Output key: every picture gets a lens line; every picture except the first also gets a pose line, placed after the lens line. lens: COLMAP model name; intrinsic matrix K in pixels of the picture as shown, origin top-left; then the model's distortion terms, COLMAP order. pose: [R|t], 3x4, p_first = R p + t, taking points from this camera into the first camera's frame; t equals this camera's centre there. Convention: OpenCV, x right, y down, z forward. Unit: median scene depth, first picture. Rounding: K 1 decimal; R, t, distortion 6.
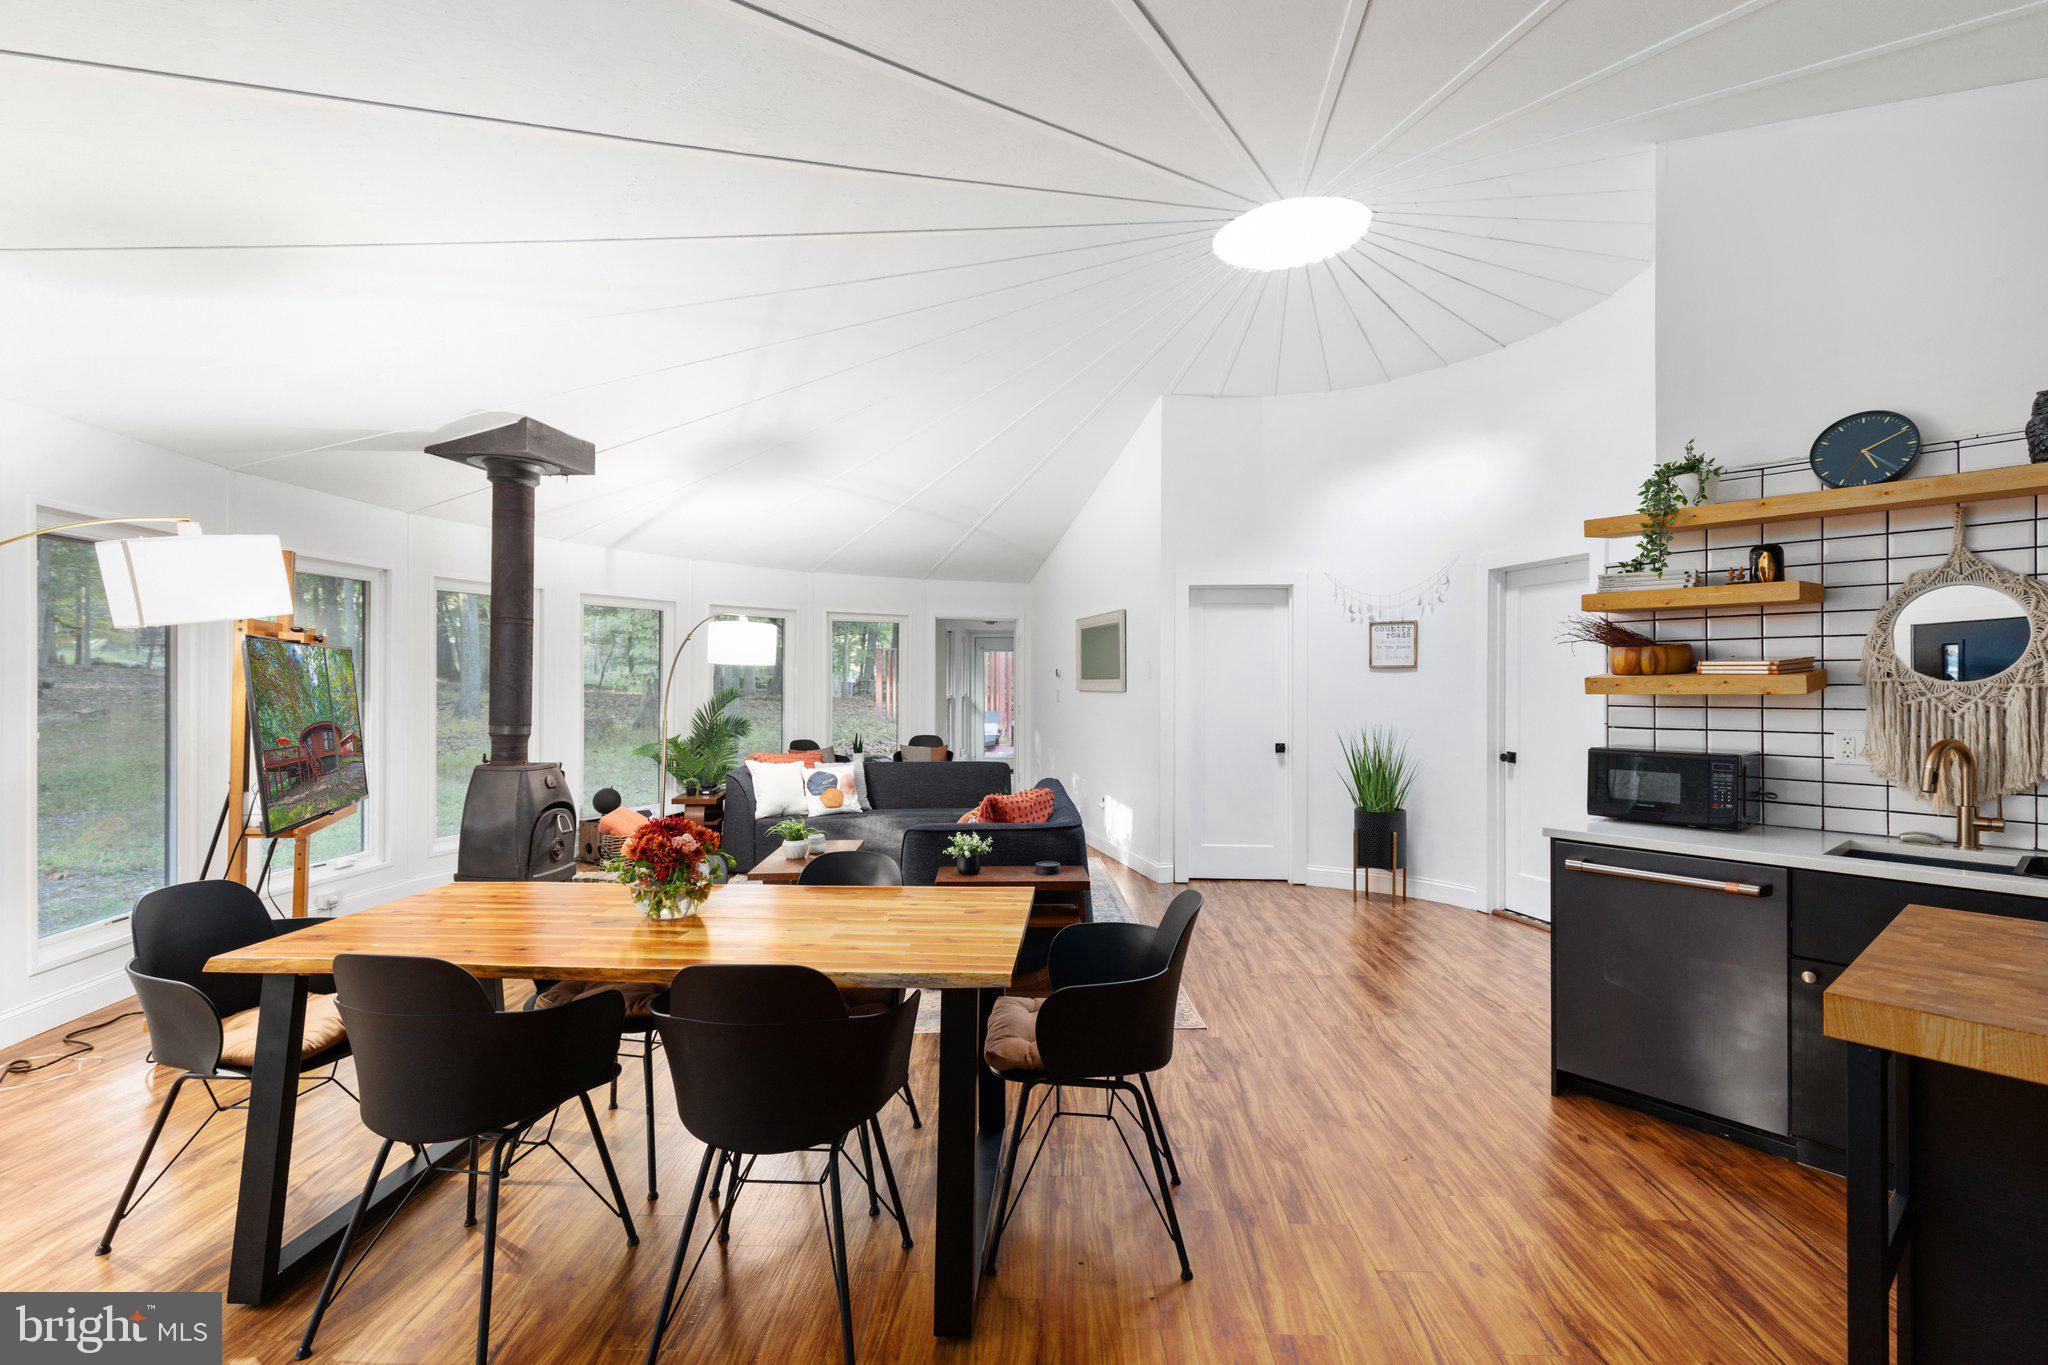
lens RADIAL K [[908.0, 0, 1024.0], [0, 908.0, 682.5], [0, 0, 1]] dist [0.001733, 0.000232]
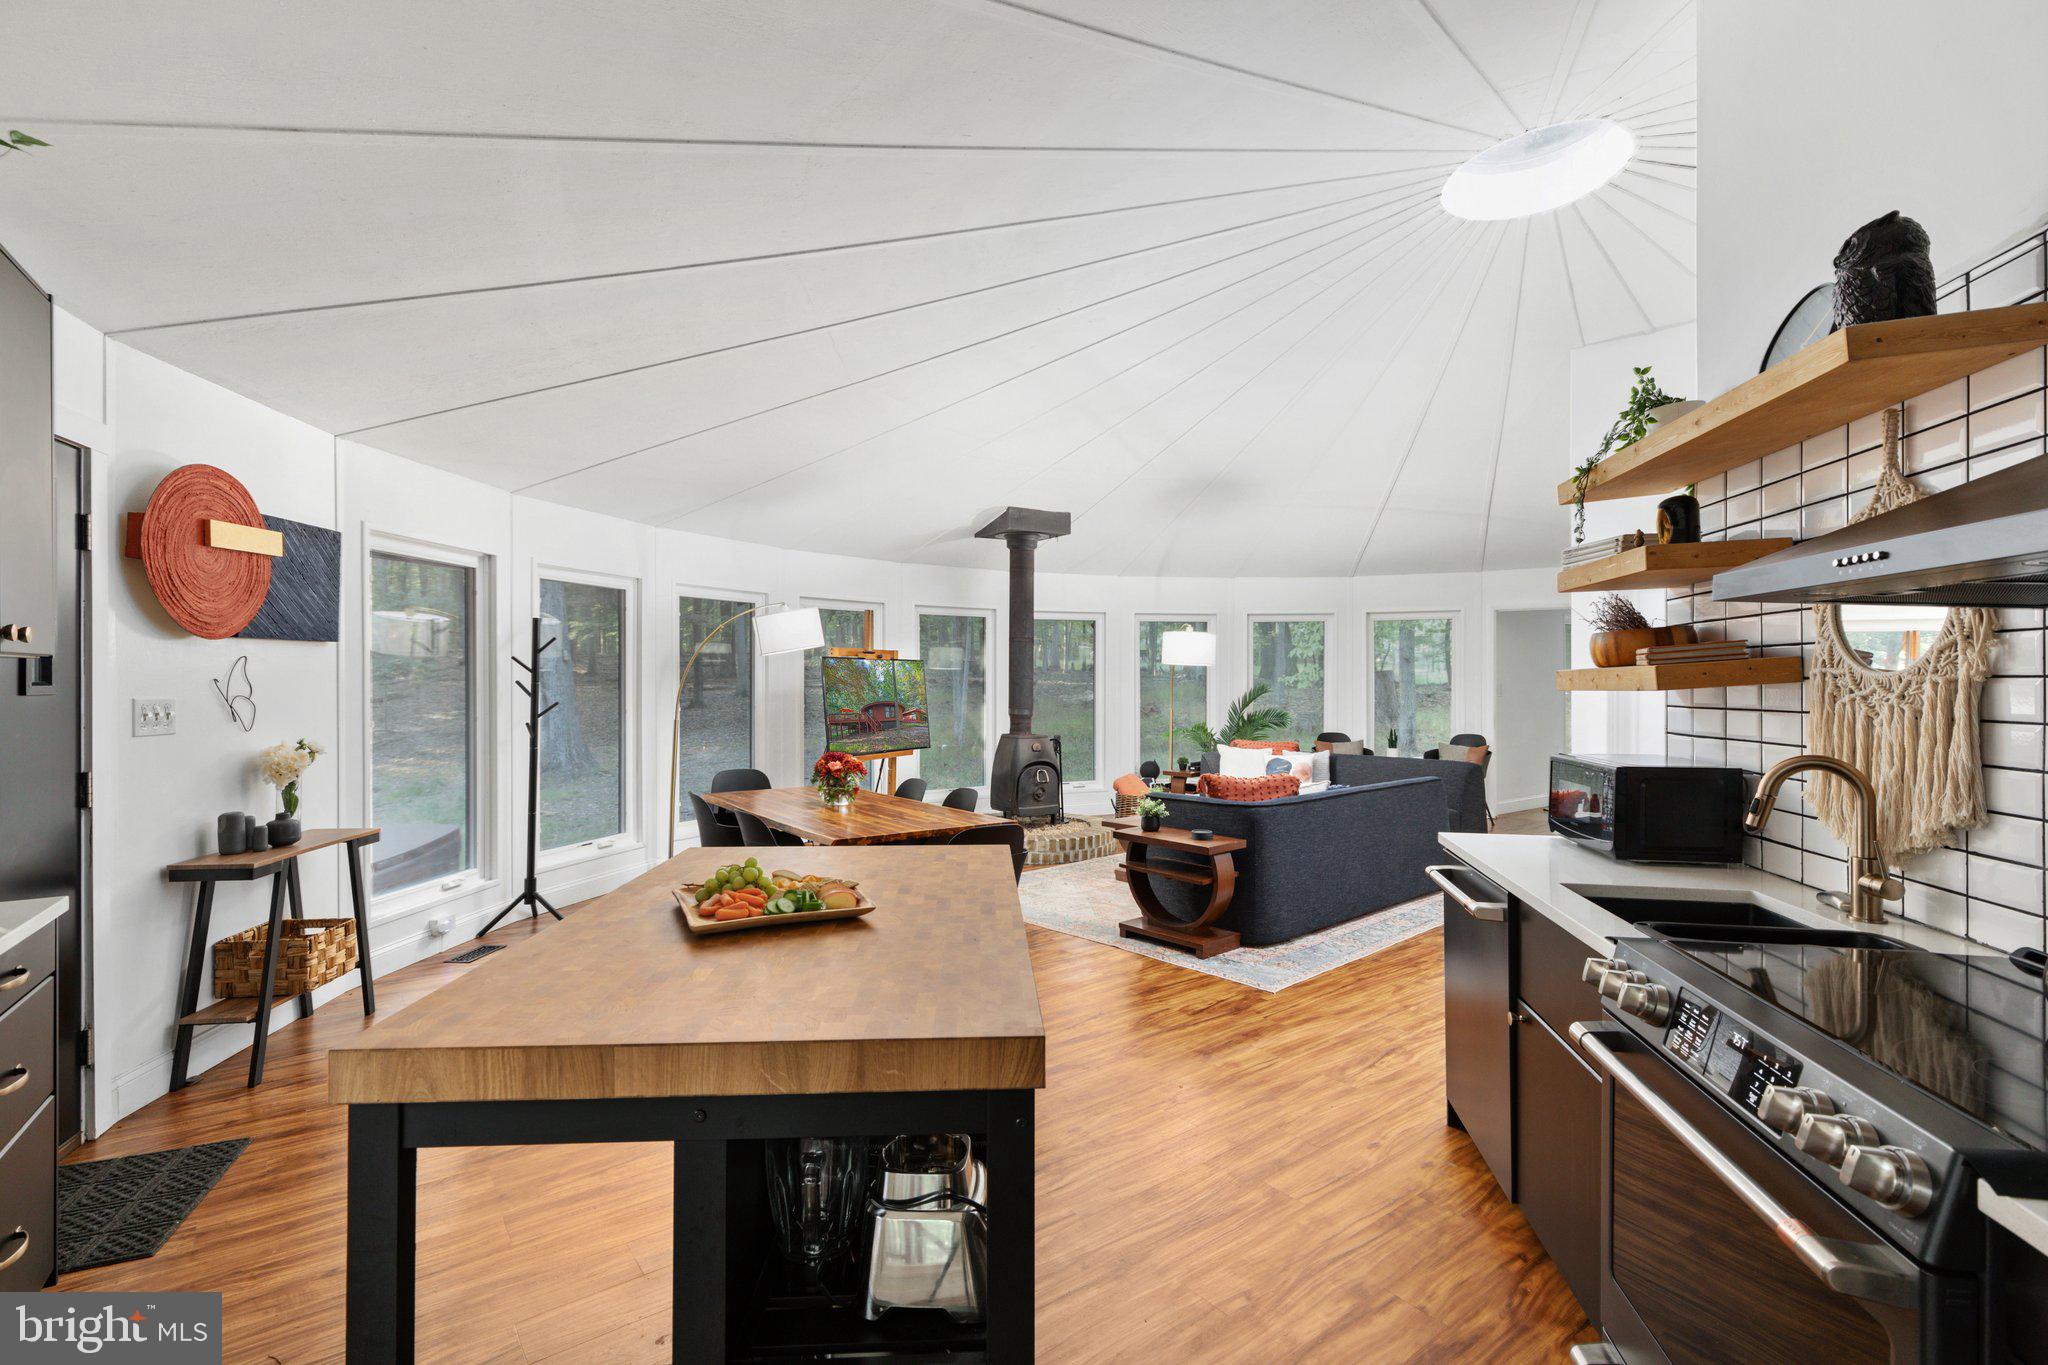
lens RADIAL K [[908.0, 0, 1024.0], [0, 908.0, 682.5], [0, 0, 1]] dist [0.001733, 0.000232]
pose [[0.632997, 0.000525, -0.774154, 0.734953], [0.000761, 0.999999, 0.001301, 0.002568], [0.774154, -0.001413, 0.632996, 0.059568]]
